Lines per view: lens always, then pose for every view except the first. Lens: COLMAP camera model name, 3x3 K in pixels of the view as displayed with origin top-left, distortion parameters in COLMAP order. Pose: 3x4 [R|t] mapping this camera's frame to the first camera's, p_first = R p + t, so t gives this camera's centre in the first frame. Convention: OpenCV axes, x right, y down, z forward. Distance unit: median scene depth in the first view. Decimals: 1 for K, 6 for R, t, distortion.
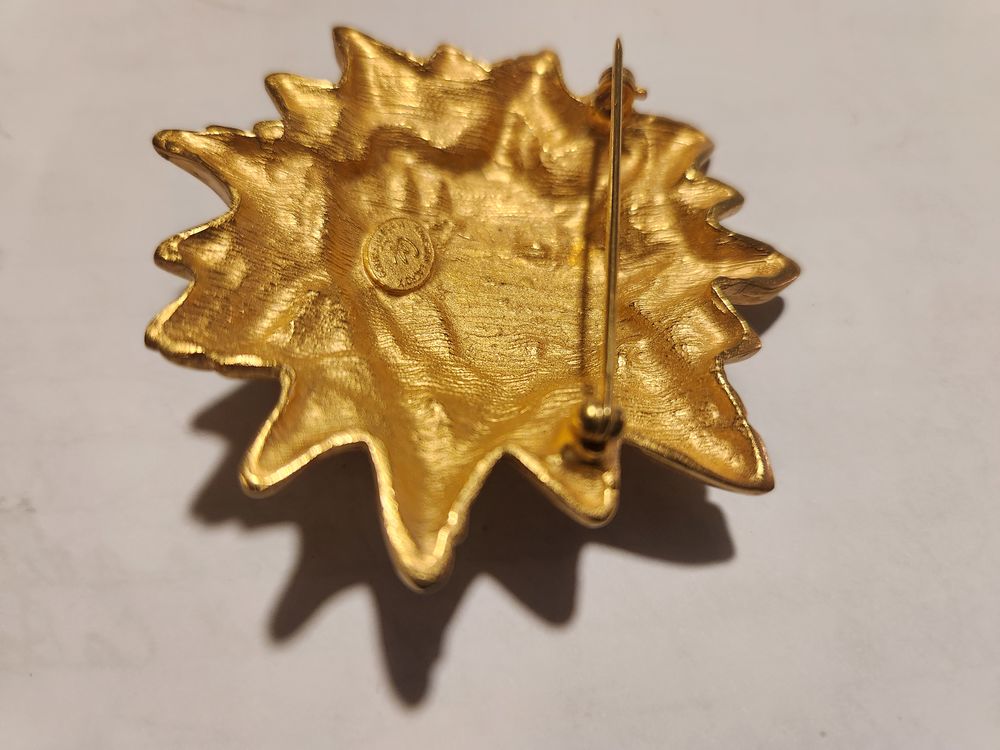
lens RADIAL K [[713.3, 0, 511.1], [0, 713.3, 376.0], [0, 0, 1]] dist [-0.031390, -0.001993]
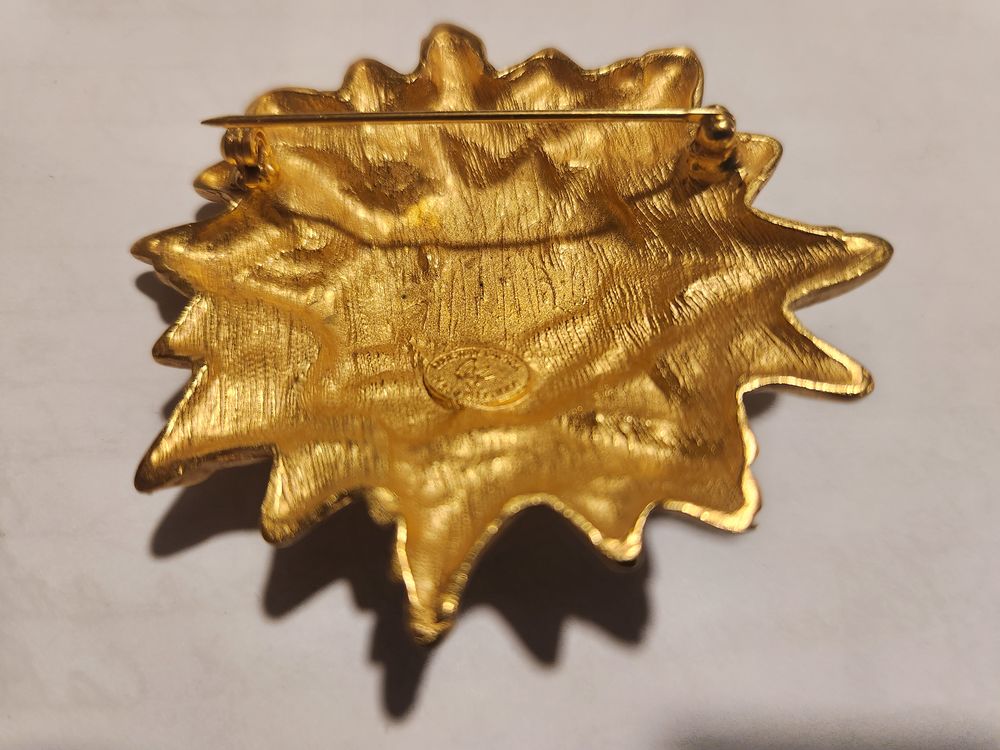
lens RADIAL K [[713.3, 0, 511.1], [0, 713.3, 376.0], [0, 0, 1]] dist [-0.031390, -0.001993]
pose [[-0.088706, -0.959984, 0.265635, -0.407874], [0.871297, 0.054447, 0.487727, -0.585936], [-0.482673, 0.274712, 0.831601, 0.245854]]
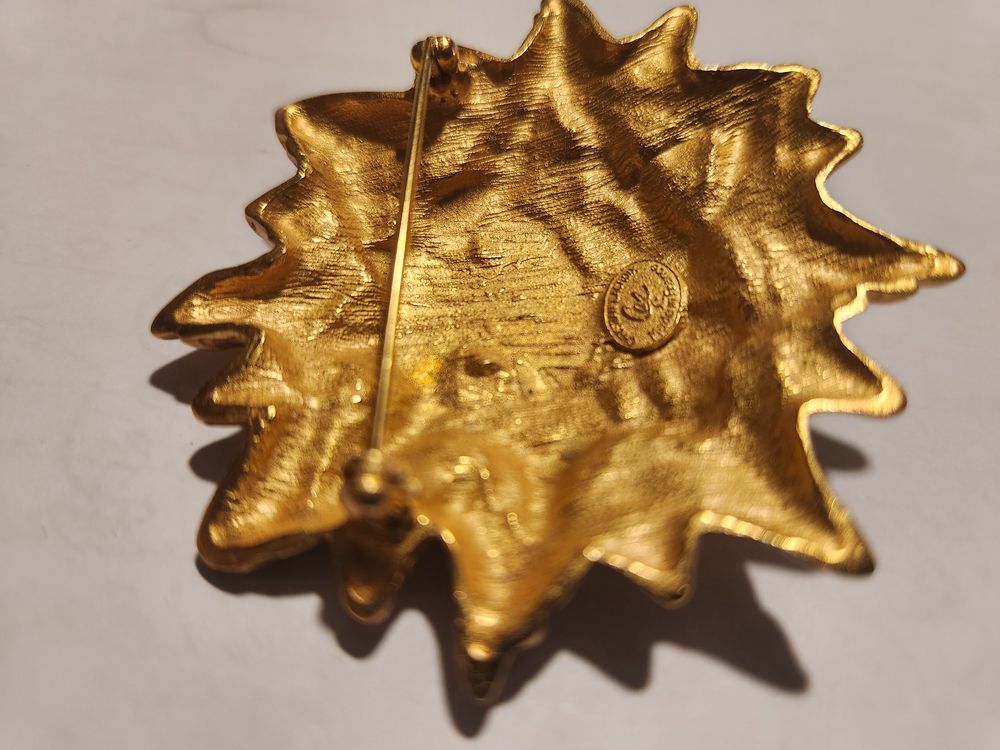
lens RADIAL K [[713.3, 0, 511.1], [0, 713.3, 376.0], [0, 0, 1]] dist [-0.031390, -0.001993]
pose [[-0.990489, -0.015575, -0.136706, 0.122983], [-0.115453, -0.446394, 0.887358, -0.986343], [-0.074845, 0.894701, 0.440350, 0.731025]]
